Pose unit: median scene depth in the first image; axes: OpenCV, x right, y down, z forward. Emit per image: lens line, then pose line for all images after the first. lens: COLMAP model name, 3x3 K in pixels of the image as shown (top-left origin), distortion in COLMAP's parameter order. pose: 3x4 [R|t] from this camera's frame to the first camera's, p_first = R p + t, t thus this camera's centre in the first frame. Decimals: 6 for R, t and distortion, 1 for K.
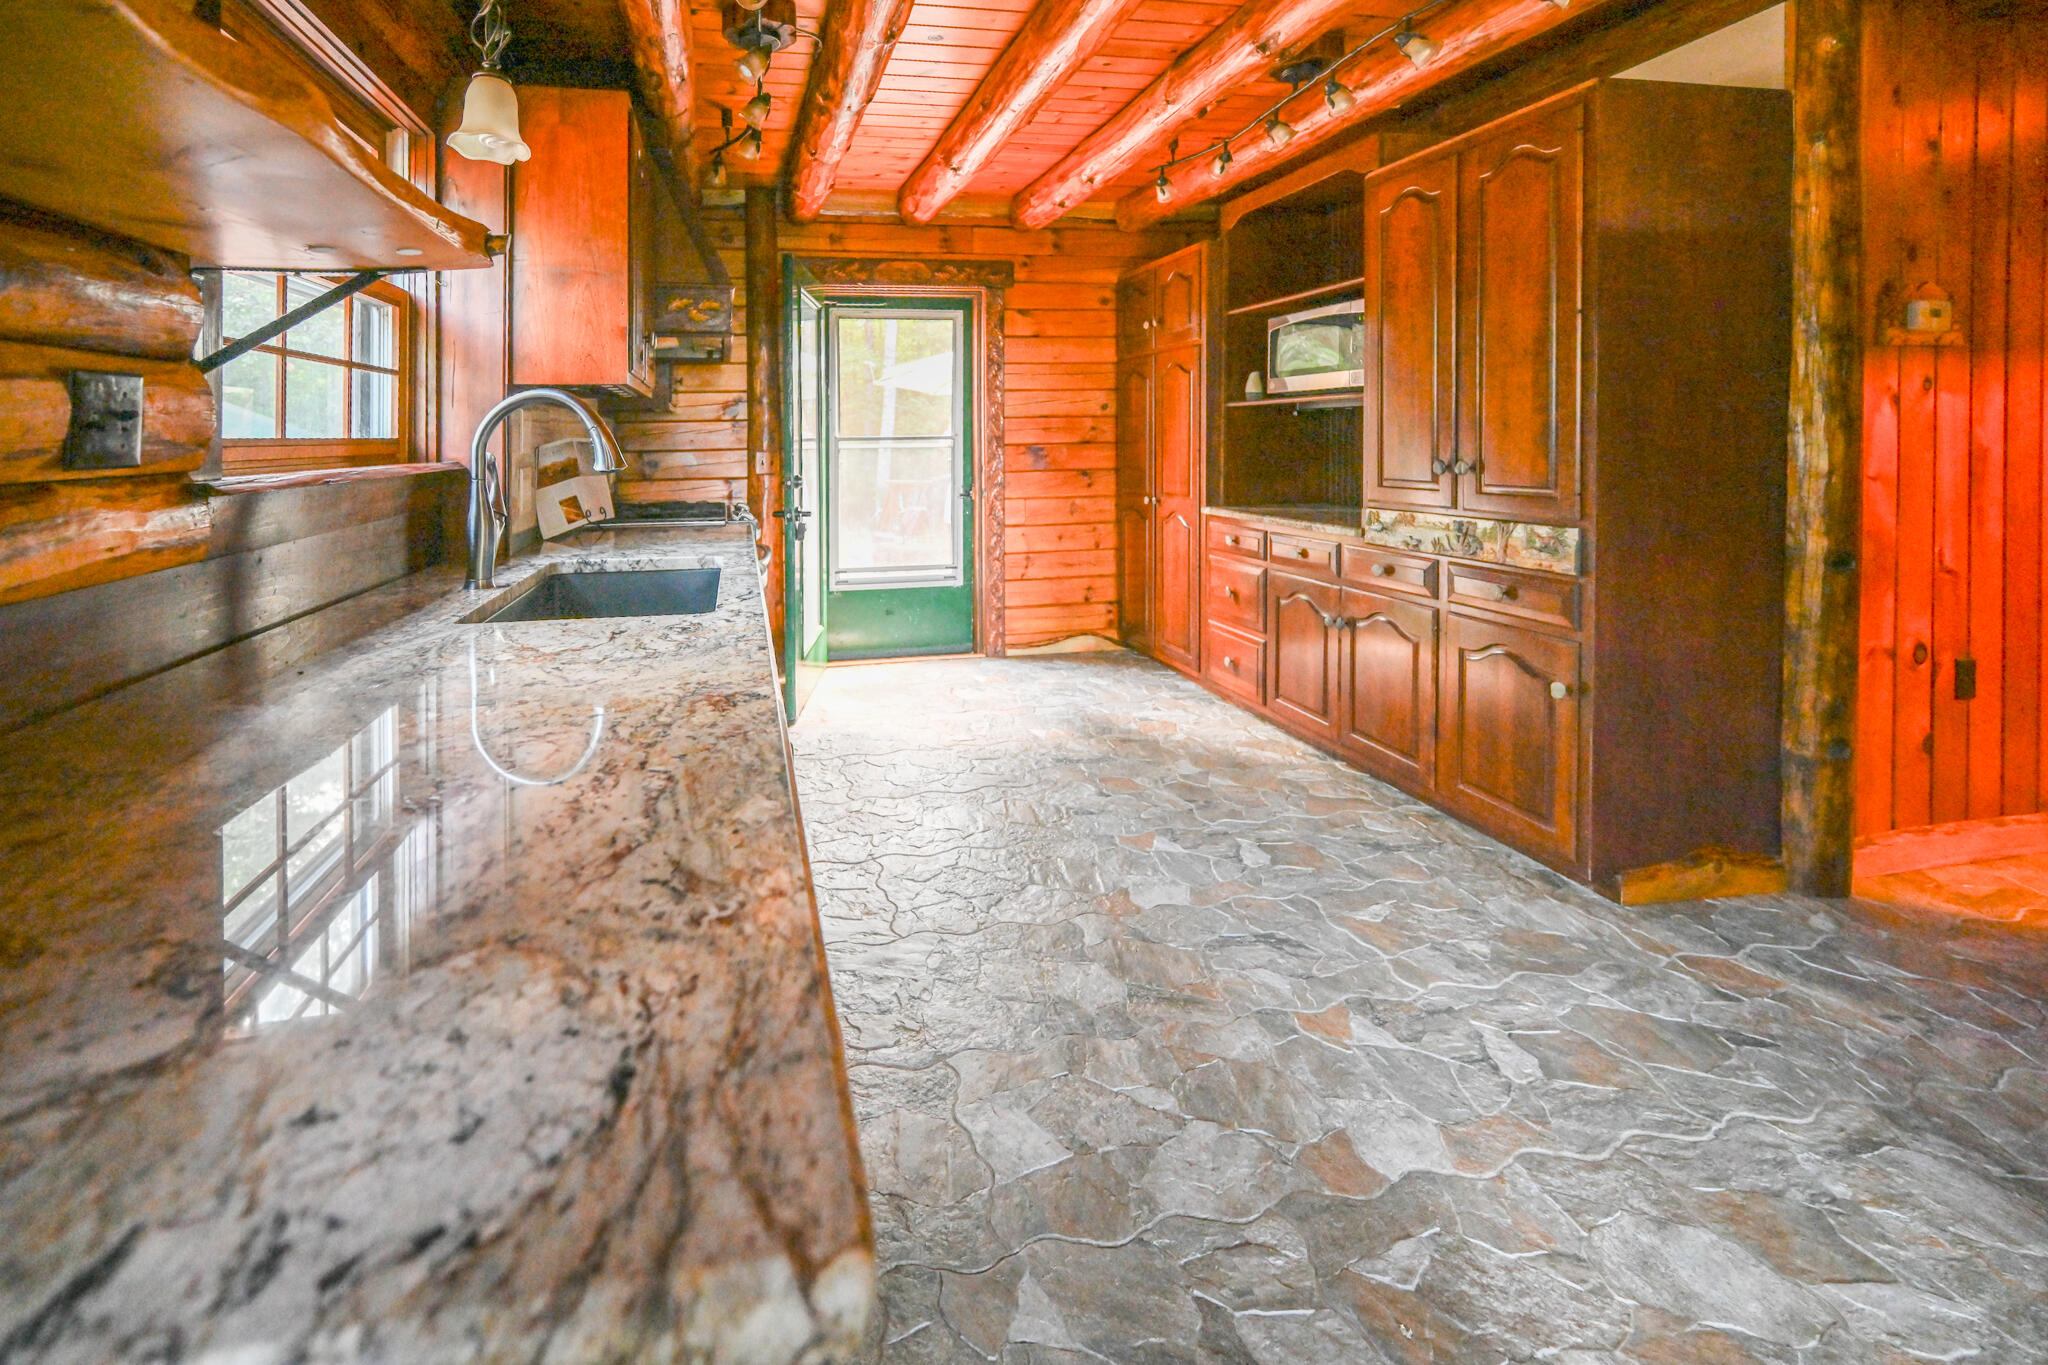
lens RADIAL K [[828.7, 0, 1029.6], [0, 828.7, 710.3], [0, 0, 1]] dist [0.000458, 0.000271]
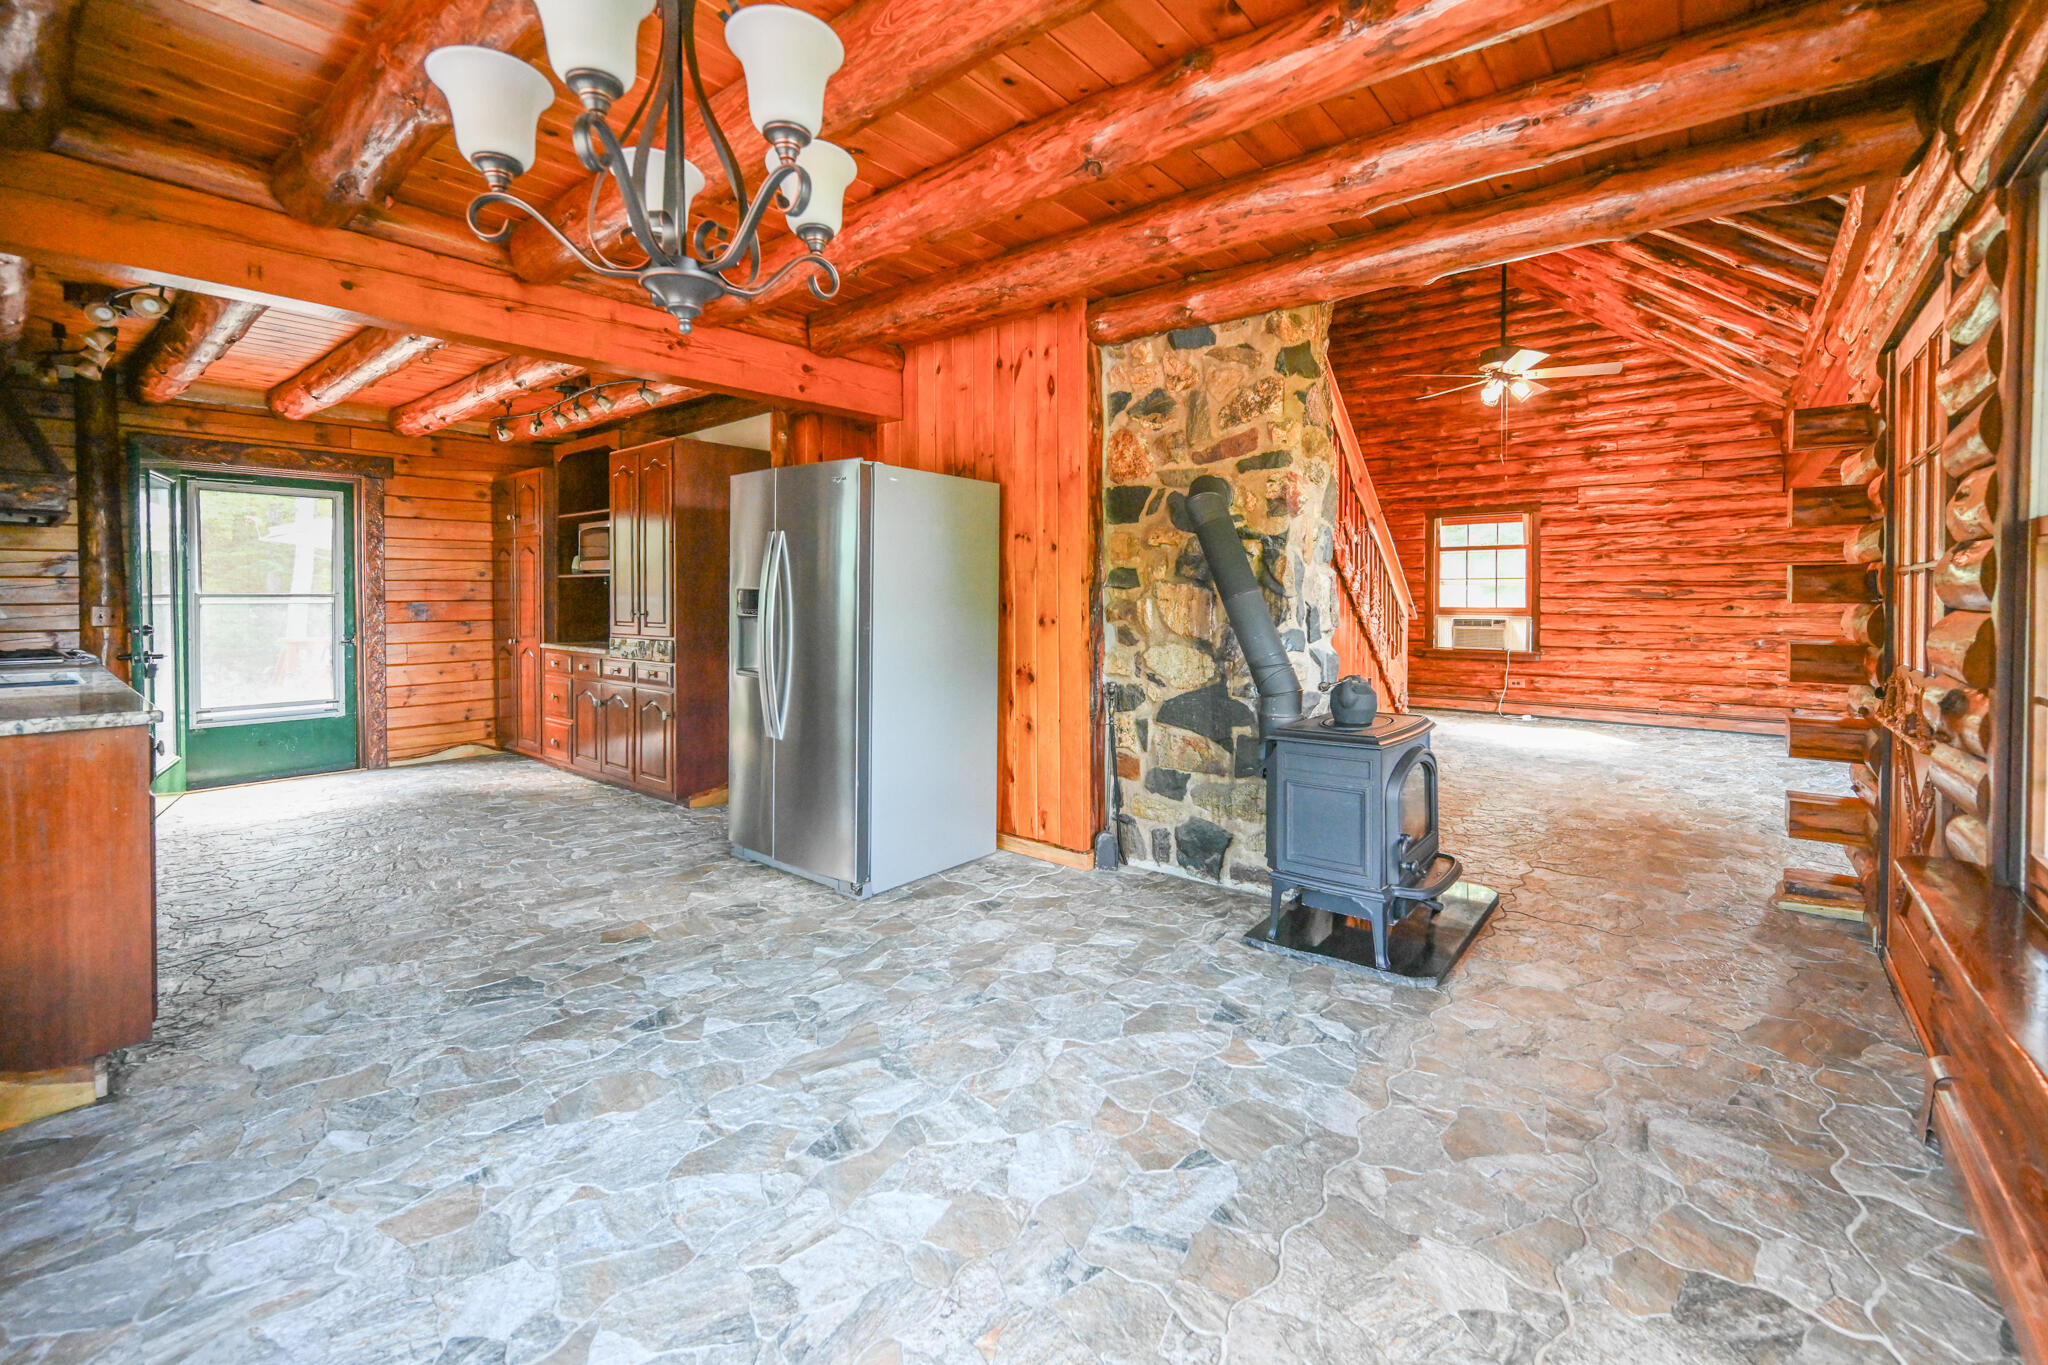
lens RADIAL K [[828.7, 0, 1029.6], [0, 828.7, 710.3], [0, 0, 1]] dist [0.000458, 0.000271]
pose [[0.851696, -0.061515, 0.520414, 0.132115], [0.155387, 0.978069, -0.138691, 0.152834], [-0.500469, 0.198988, 0.842576, -0.470783]]
